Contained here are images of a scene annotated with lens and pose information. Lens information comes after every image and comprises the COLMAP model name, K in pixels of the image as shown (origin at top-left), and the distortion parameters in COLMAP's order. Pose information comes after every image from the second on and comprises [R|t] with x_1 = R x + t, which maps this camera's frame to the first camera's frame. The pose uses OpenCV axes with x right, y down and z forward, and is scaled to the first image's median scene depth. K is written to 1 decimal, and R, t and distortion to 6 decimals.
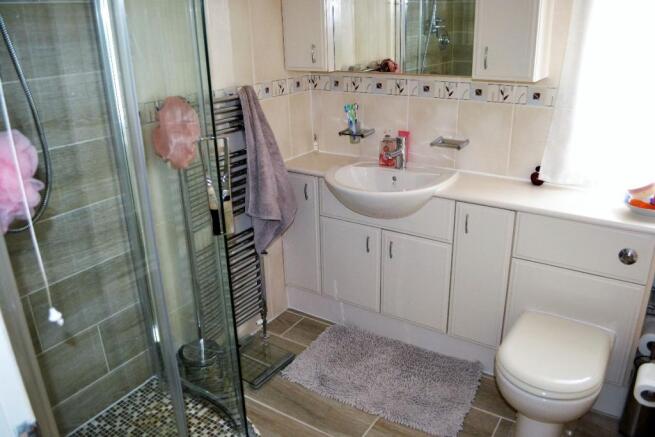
lens RADIAL K [[517.4, 0, 327.5], [0, 517.4, 218.5], [0, 0, 1]] dist [-0.065027, 0.000688]
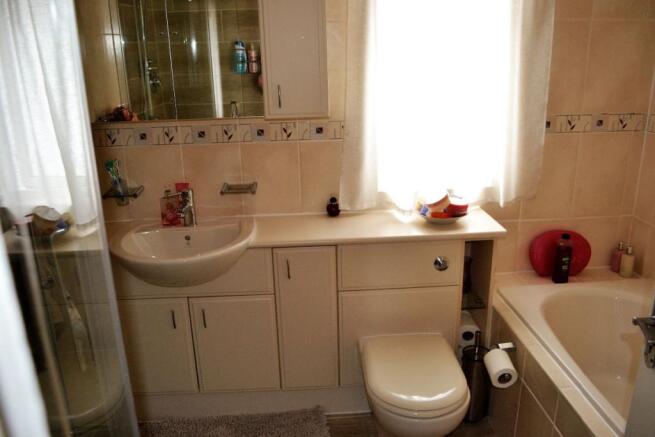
lens RADIAL K [[517.4, 0, 327.5], [0, 517.4, 218.5], [0, 0, 1]] dist [-0.065027, 0.000688]
pose [[0.804541, -0.176338, 0.567114, -0.176231], [0.221057, 0.975206, -0.010374, -0.049807], [-0.551224, 0.133711, 0.823574, 0.152061]]
